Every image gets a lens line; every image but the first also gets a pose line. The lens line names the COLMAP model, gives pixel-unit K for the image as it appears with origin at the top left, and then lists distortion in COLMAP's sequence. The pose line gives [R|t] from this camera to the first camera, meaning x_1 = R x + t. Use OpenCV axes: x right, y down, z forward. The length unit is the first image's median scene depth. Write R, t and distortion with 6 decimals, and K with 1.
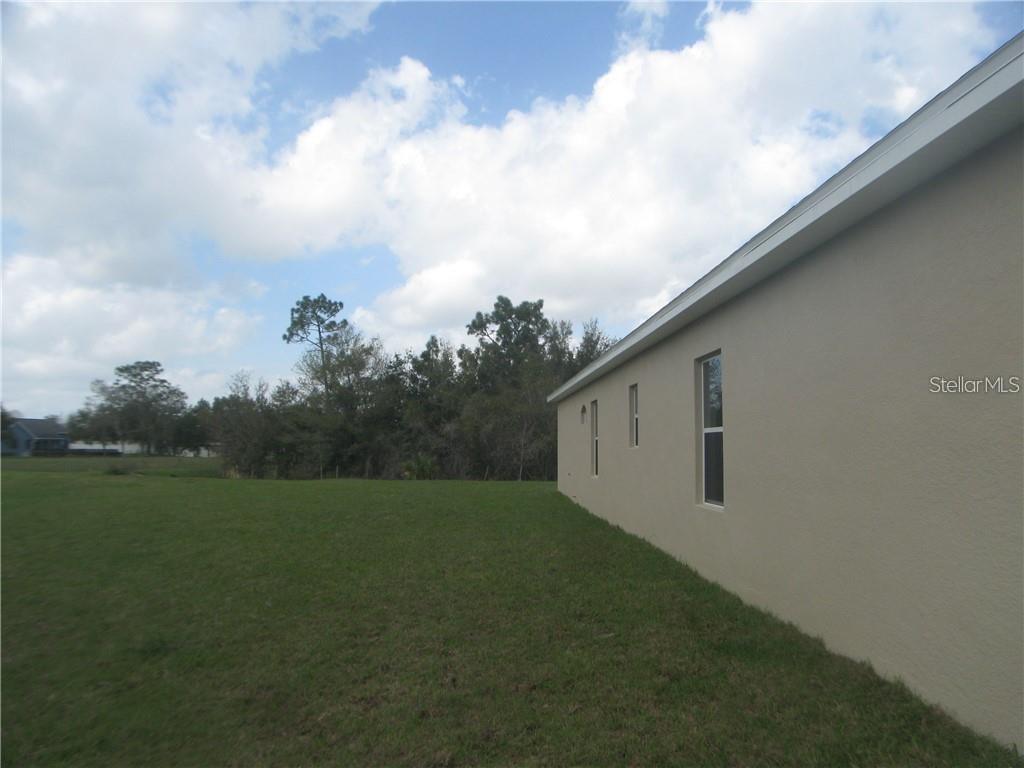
lens RADIAL K [[719.9, 0, 512.0], [0, 719.9, 384.0], [0, 0, 1]] dist [-0.157363, 0.075874]
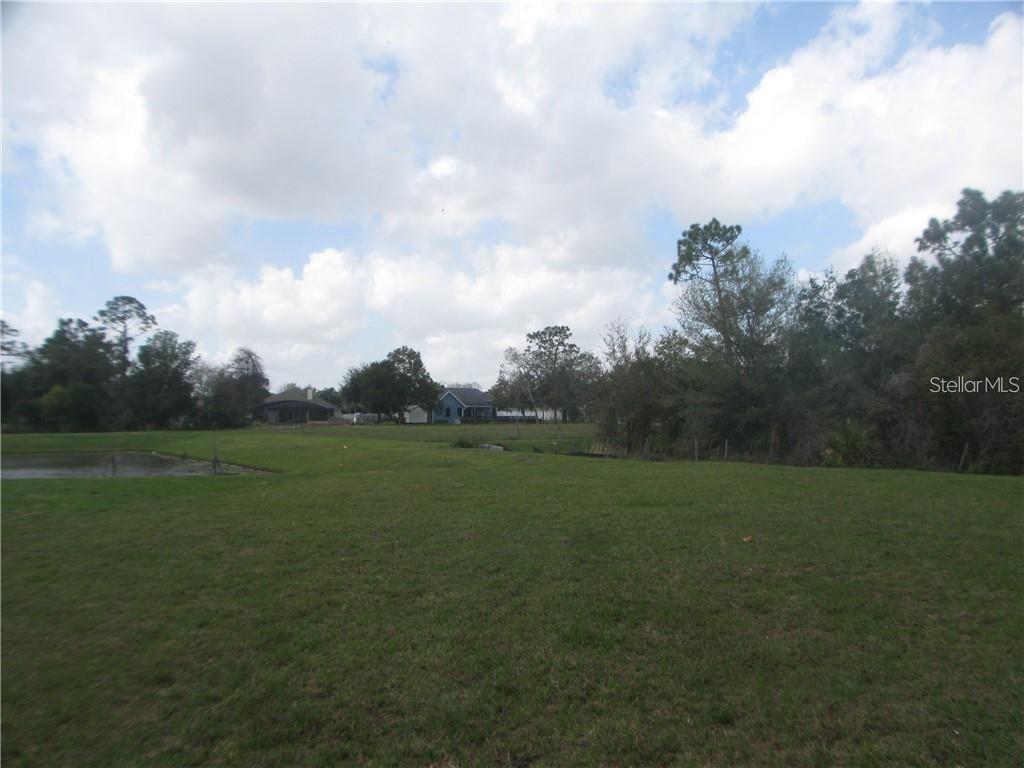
lens RADIAL K [[719.9, 0, 512.0], [0, 719.9, 384.0], [0, 0, 1]] dist [-0.157363, 0.075874]
pose [[0.829589, -0.021310, -0.557968, -0.020806], [0.049422, 0.998152, 0.035360, 0.018407], [0.556183, -0.056910, 0.829109, 0.219026]]
